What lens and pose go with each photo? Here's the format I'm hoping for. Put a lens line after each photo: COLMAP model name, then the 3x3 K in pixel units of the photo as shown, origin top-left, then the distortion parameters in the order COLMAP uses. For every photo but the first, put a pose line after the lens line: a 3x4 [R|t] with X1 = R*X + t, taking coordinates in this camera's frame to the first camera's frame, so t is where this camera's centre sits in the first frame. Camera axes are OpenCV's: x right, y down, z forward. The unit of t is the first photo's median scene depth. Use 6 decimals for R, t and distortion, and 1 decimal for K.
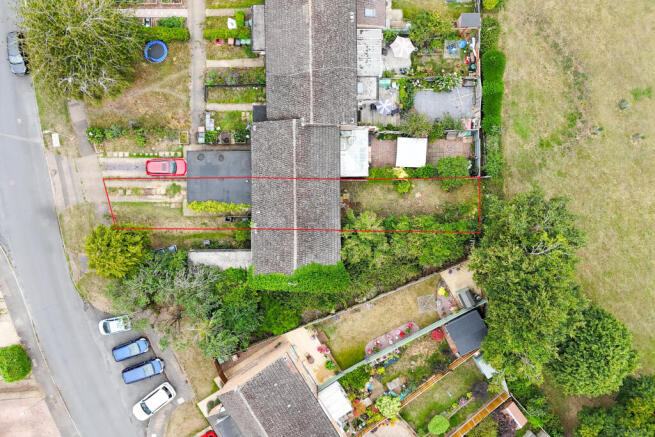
lens RADIAL K [[440.5, 0, 327.5], [0, 440.5, 218.5], [0, 0, 1]] dist [0.000140, -0.000243]
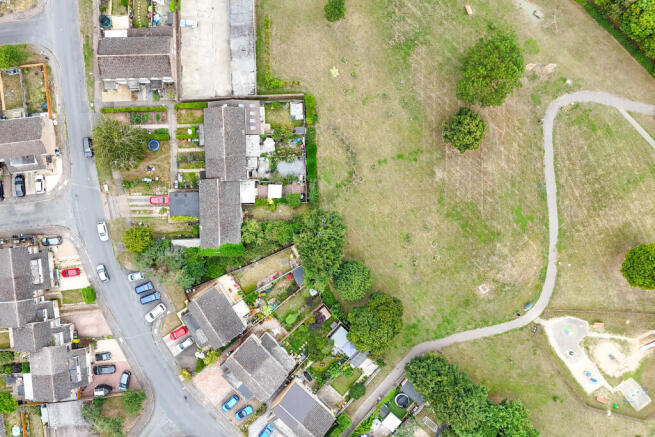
lens RADIAL K [[480.5, 0, 327.5], [0, 480.5, 218.5], [0, 0, 1]] dist [-0.002395, -0.001623]
pose [[0.999728, -0.019747, 0.012412, 0.408218], [0.019853, 0.999767, -0.008499, 0.007011], [-0.012241, 0.008743, 0.999887, -1.314225]]
